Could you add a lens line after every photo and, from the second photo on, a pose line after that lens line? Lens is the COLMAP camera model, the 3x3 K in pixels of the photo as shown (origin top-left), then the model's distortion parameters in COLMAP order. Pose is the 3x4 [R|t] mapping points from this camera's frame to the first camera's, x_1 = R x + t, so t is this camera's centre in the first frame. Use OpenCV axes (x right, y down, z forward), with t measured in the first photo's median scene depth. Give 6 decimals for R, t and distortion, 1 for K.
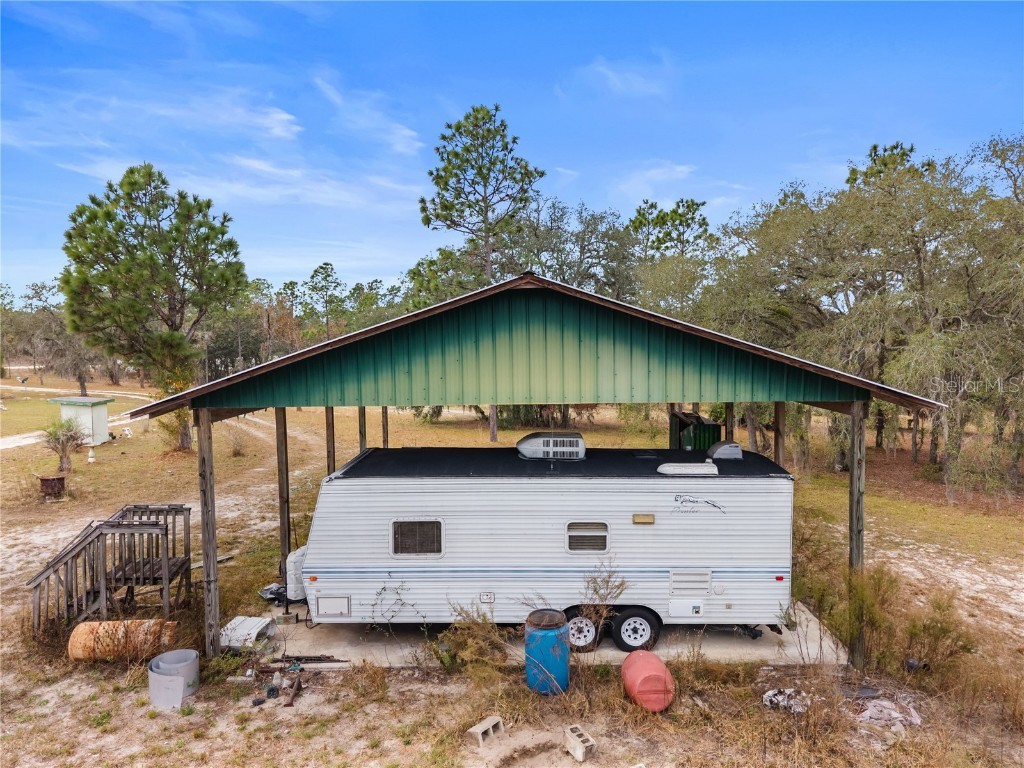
lens RADIAL K [[709.6, 0, 515.9], [0, 709.6, 384.8], [0, 0, 1]] dist [-0.002496, 0.007349]
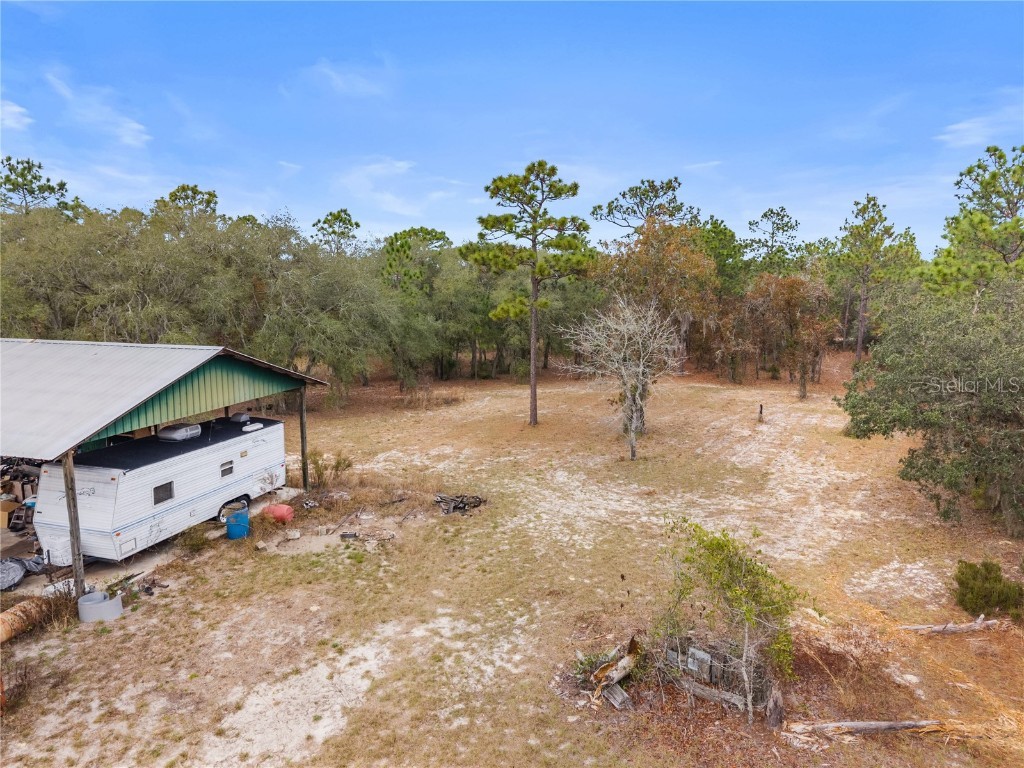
lens RADIAL K [[709.6, 0, 511.9], [0, 709.6, 383.6], [0, 0, 1]] dist [-0.002496, 0.007349]
pose [[0.282725, -0.135204, 0.949624, -1.592728], [0.066565, 0.990395, 0.121191, -0.226568], [-0.956889, 0.028948, 0.289009, -0.398741]]
